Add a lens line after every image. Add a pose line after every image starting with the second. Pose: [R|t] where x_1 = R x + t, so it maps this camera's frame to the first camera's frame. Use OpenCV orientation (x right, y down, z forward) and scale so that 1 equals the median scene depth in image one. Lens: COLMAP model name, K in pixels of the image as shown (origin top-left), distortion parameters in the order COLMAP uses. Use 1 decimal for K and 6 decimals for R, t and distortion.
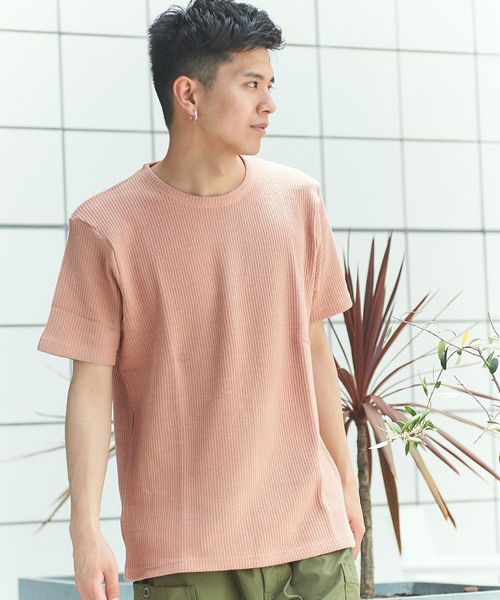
lens RADIAL K [[2652.7, 0, 250.0], [0, 2652.7, 300.0], [0, 0, 1]] dist [0.036424, 0.872320]
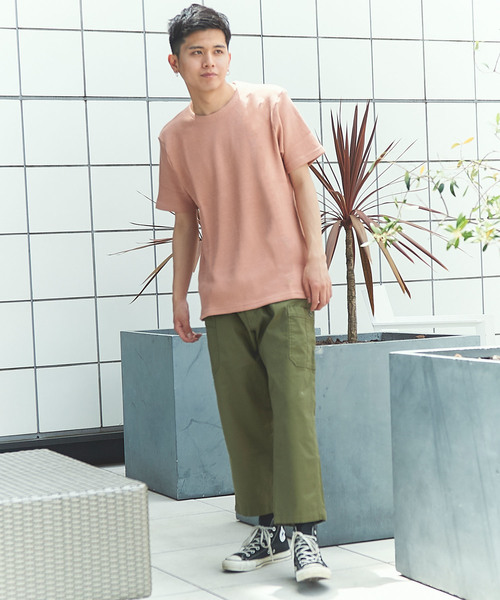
lens RADIAL K [[1503.2, 0, 266.6], [0, 1503.2, 300.3], [0, 0, 1]] dist [0.008860, -0.068227]
pose [[0.999917, -0.003558, -0.012382, 0.005618], [0.004725, 0.995413, 0.095554, 0.005116], [0.011985, -0.095604, 0.995347, 0.141432]]
